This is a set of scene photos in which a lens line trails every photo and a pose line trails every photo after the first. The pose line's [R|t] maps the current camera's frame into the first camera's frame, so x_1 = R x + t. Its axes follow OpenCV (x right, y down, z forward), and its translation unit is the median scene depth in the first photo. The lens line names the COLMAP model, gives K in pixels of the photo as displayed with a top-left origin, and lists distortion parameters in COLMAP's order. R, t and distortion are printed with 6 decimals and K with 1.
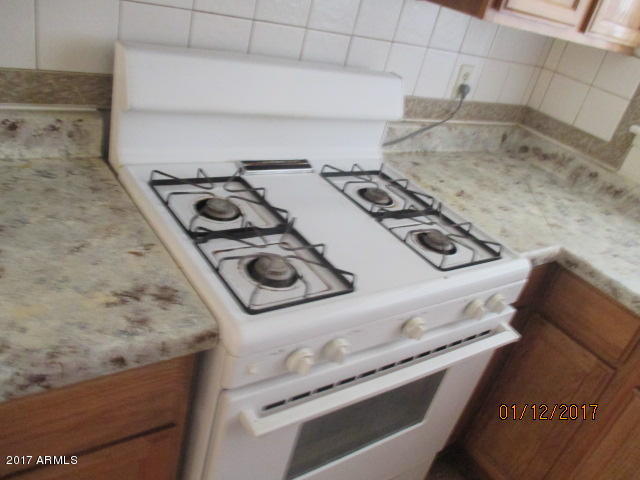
lens RADIAL K [[534.4, 0, 320.2], [0, 534.4, 237.7], [0, 0, 1]] dist [-0.002613, -0.001088]
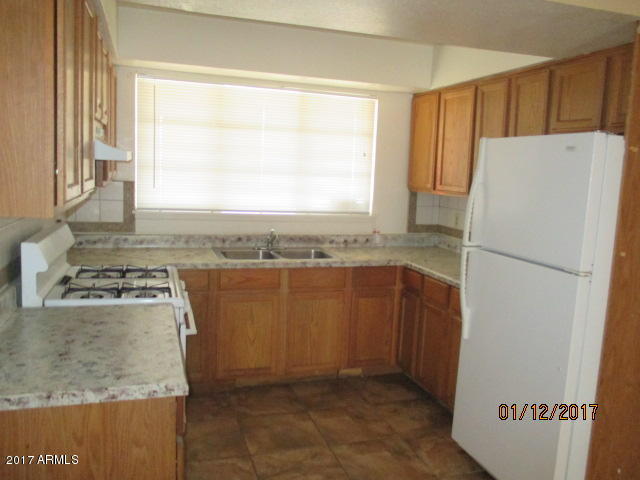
lens RADIAL K [[534.4, 0, 320.2], [0, 534.4, 237.7], [0, 0, 1]] dist [-0.002613, -0.001088]
pose [[0.300419, -0.344542, 0.889404, -1.012585], [0.483761, 0.858681, 0.169238, -0.109530], [-0.822024, 0.379417, 0.424640, -0.422024]]
